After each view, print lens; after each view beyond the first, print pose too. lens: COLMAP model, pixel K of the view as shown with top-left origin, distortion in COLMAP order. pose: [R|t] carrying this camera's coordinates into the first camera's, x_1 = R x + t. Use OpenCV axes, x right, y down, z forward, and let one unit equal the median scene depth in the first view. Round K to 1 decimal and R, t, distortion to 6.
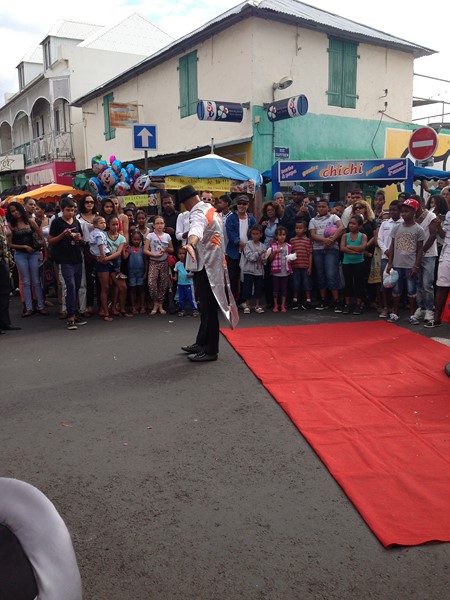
lens RADIAL K [[548.9, 0, 226.0], [0, 548.9, 312.5], [0, 0, 1]] dist [0.113856, -0.198832]
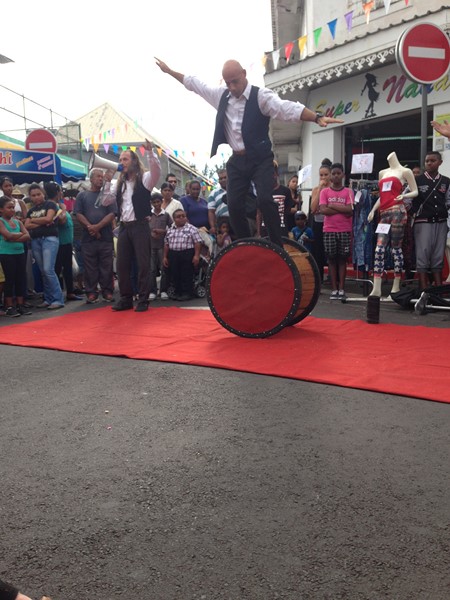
lens RADIAL K [[552.2, 0, 225.1], [0, 552.2, 307.5], [0, 0, 1]] dist [0.109569, -0.201599]
pose [[0.678248, -0.110044, 0.726547, -0.213810], [0.156736, 0.987635, 0.003272, 0.034689], [-0.717923, 0.111657, 0.687109, 0.138766]]
